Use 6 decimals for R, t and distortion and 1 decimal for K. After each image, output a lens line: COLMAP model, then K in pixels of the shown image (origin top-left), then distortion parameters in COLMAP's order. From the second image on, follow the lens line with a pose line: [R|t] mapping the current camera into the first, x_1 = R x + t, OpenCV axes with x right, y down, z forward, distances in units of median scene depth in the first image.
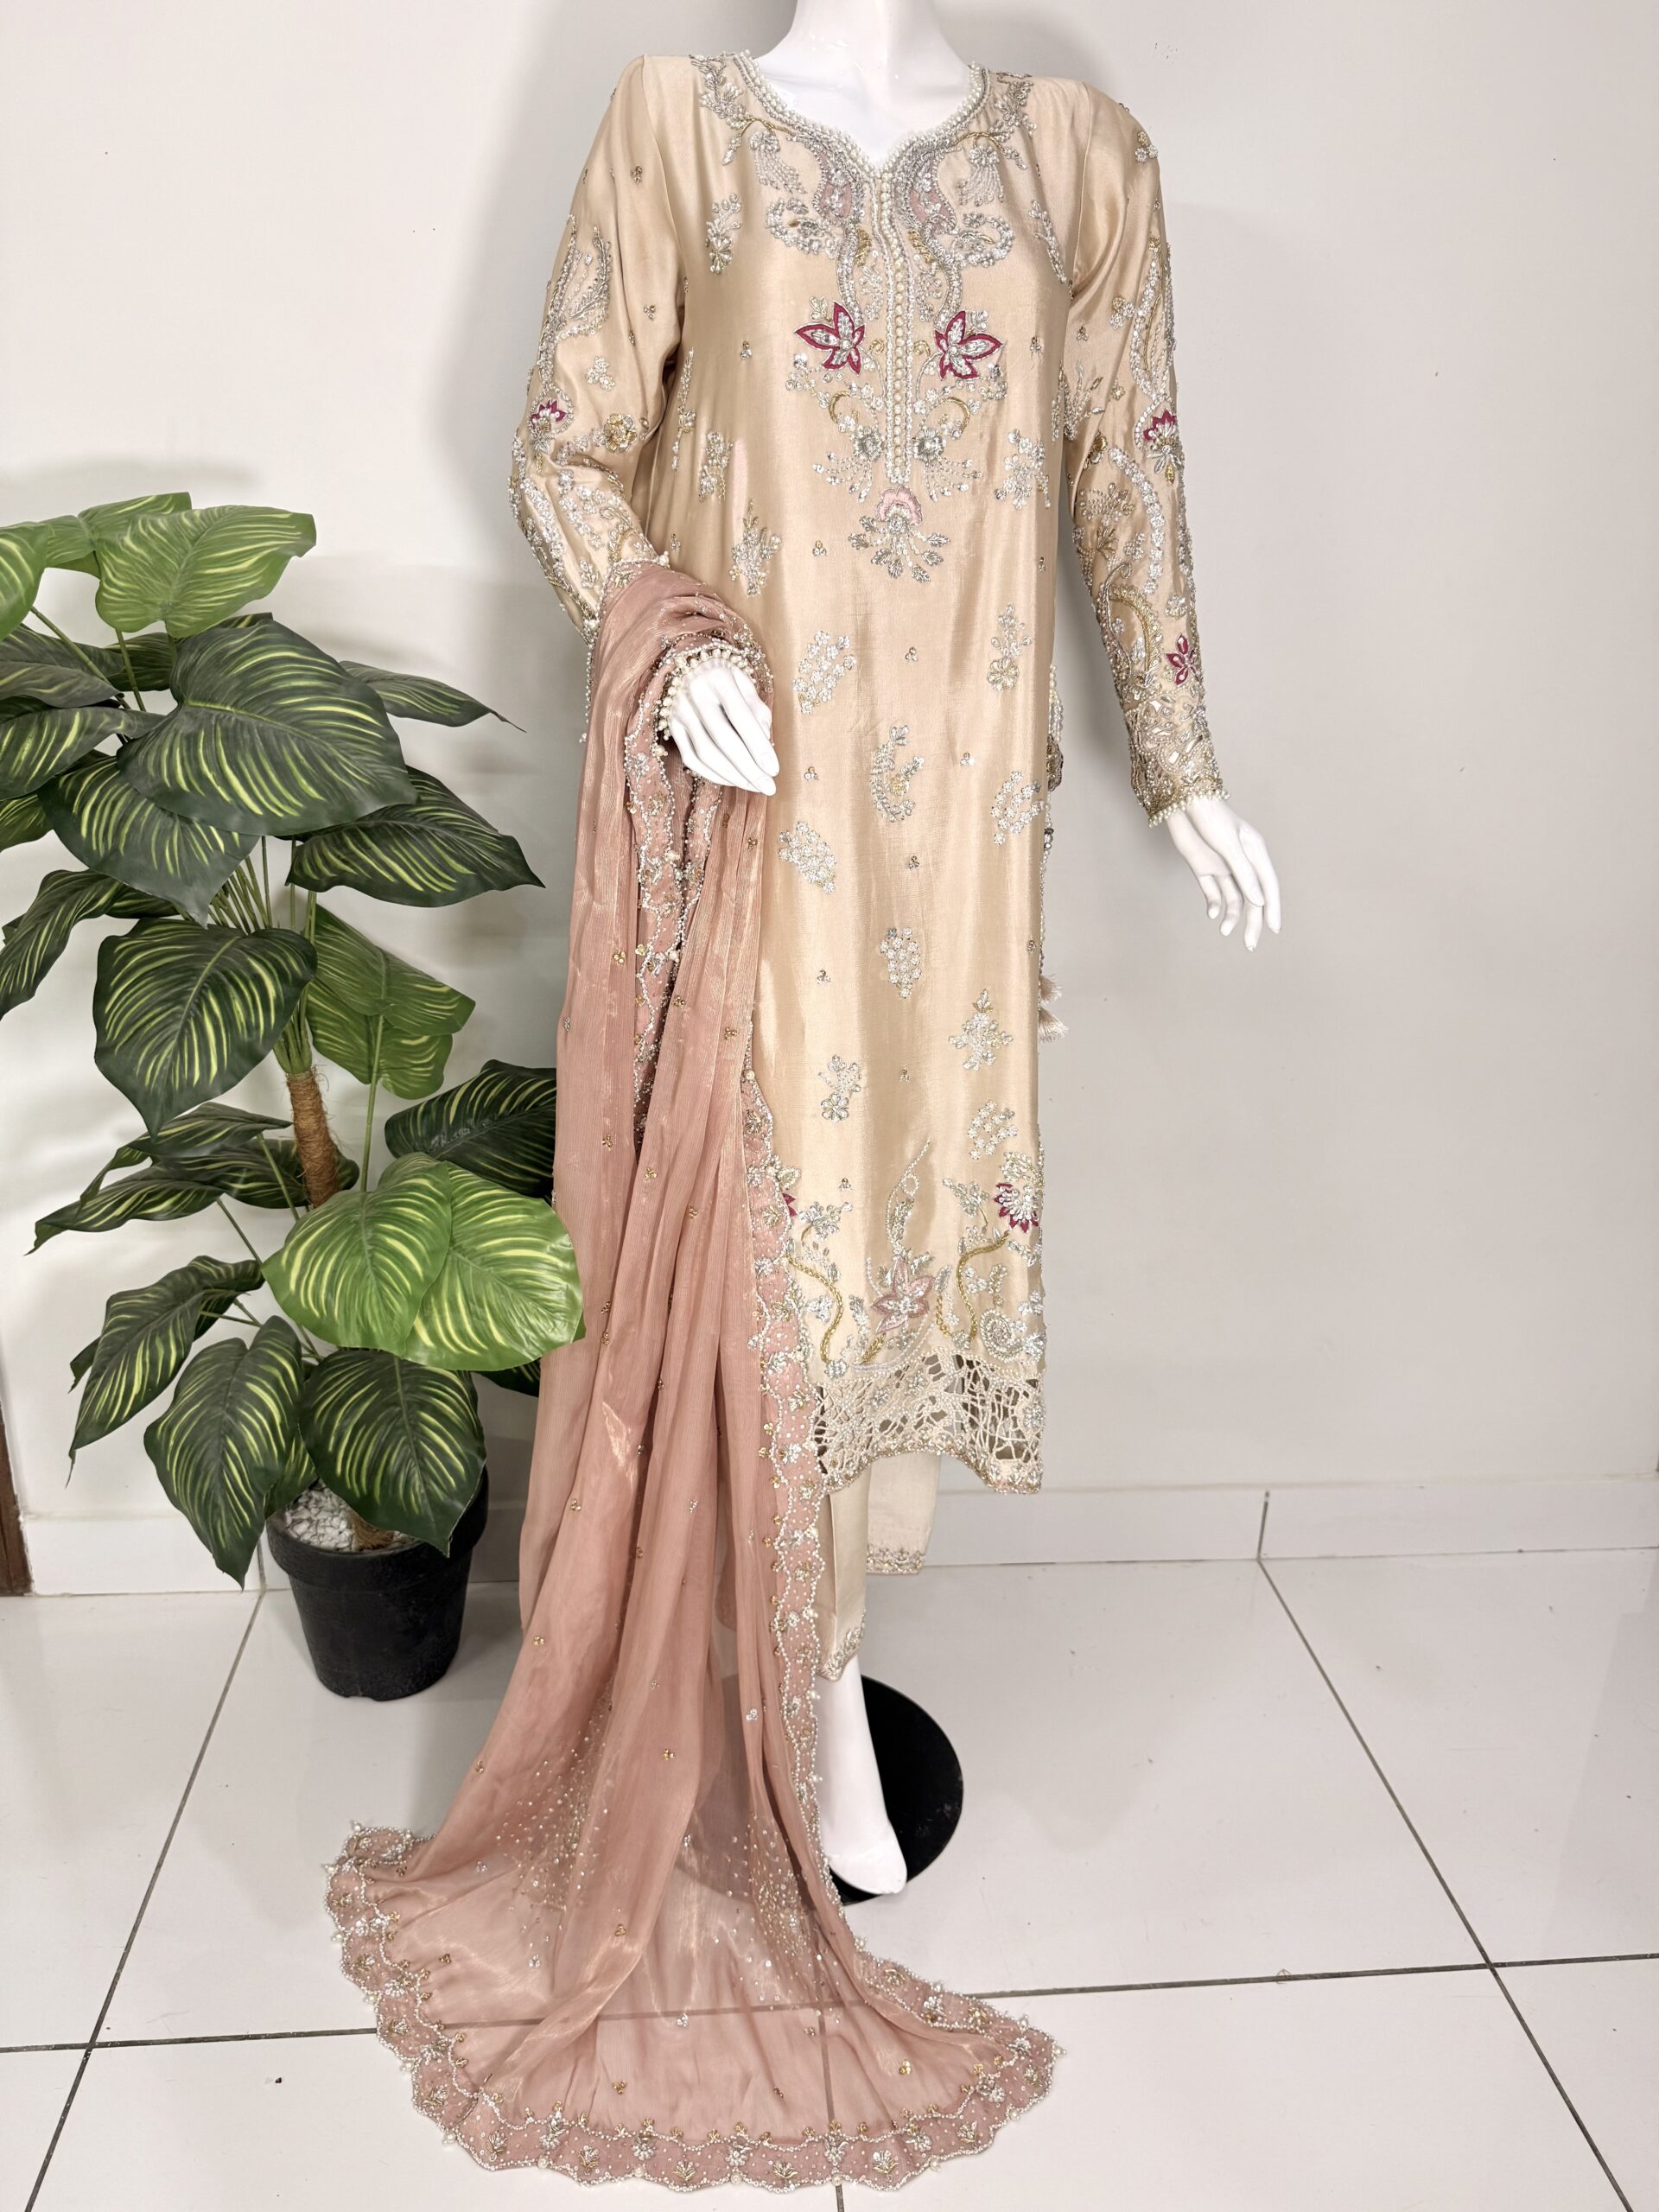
lens RADIAL K [[1514.0, 0, 825.3], [0, 1514.0, 1106.7], [0, 0, 1]] dist [0.049734, -0.096381]
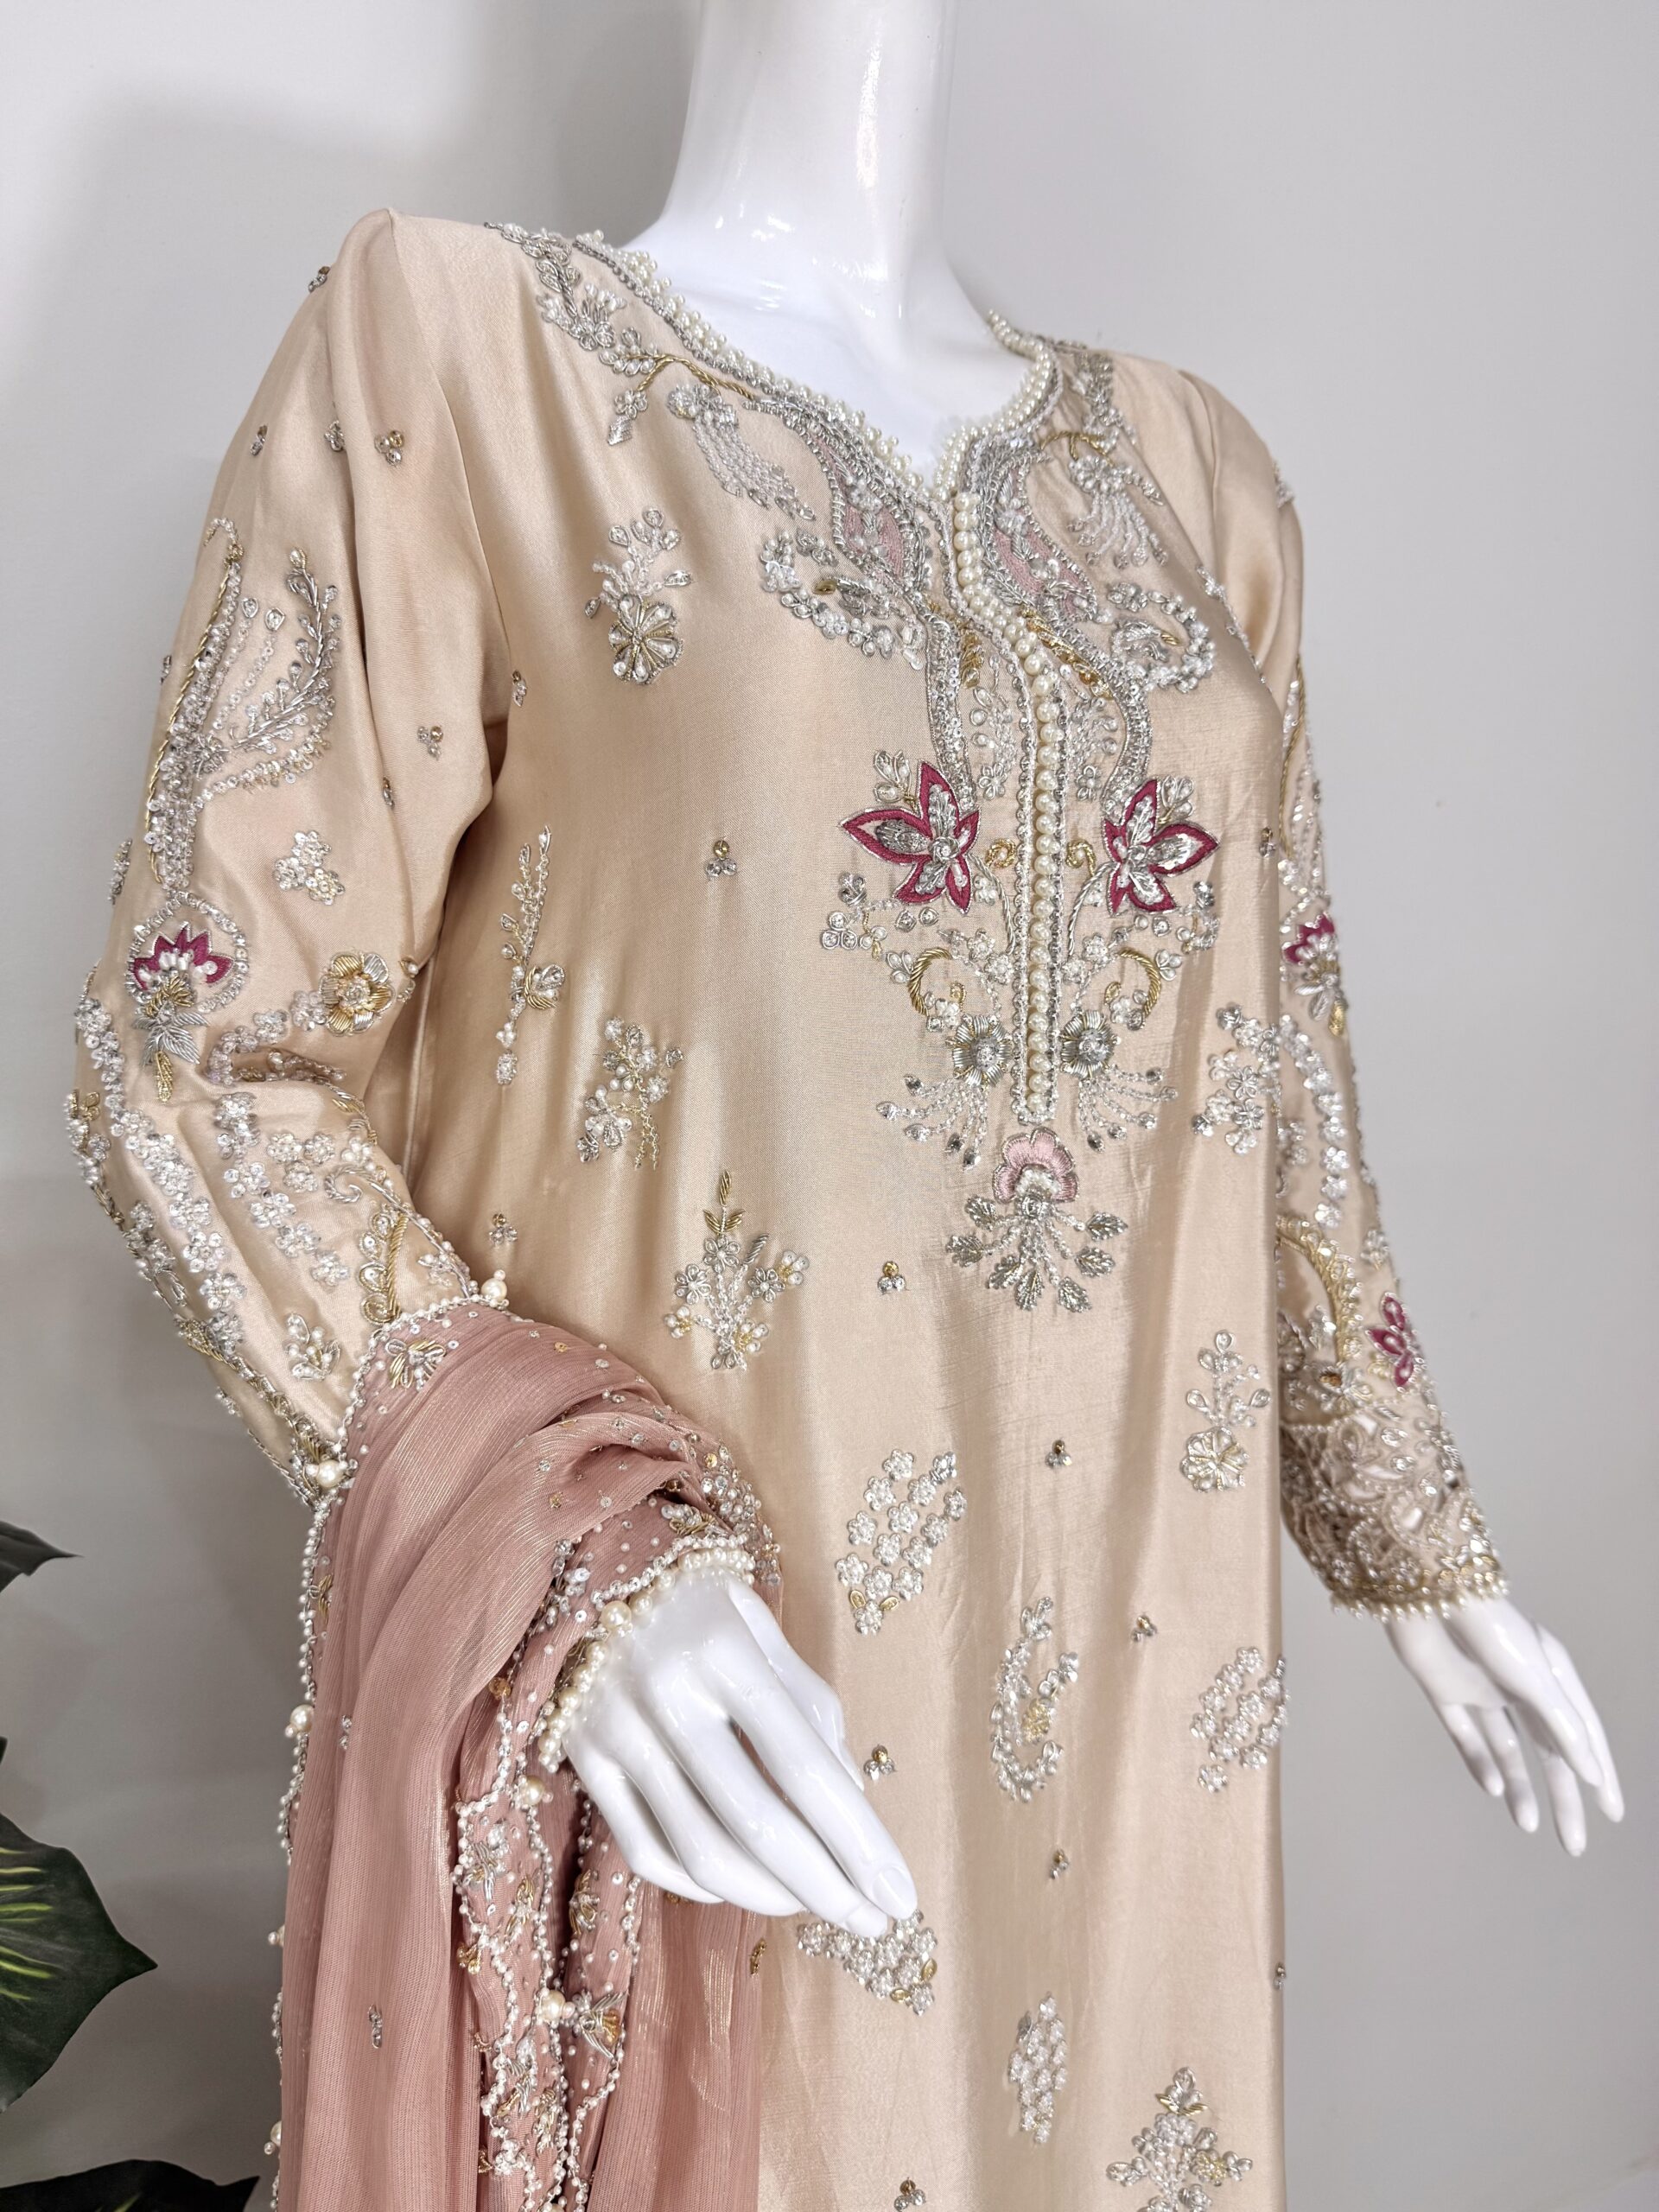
lens RADIAL K [[1559.7, 0, 827.7], [0, 1559.7, 1112.7], [0, 0, 1]] dist [0.005001, -0.033620]
pose [[0.939431, -0.047483, 0.339432, -0.165809], [0.101830, 0.984304, -0.144138, -0.340970], [-0.327261, 0.169973, 0.929521, 0.565132]]
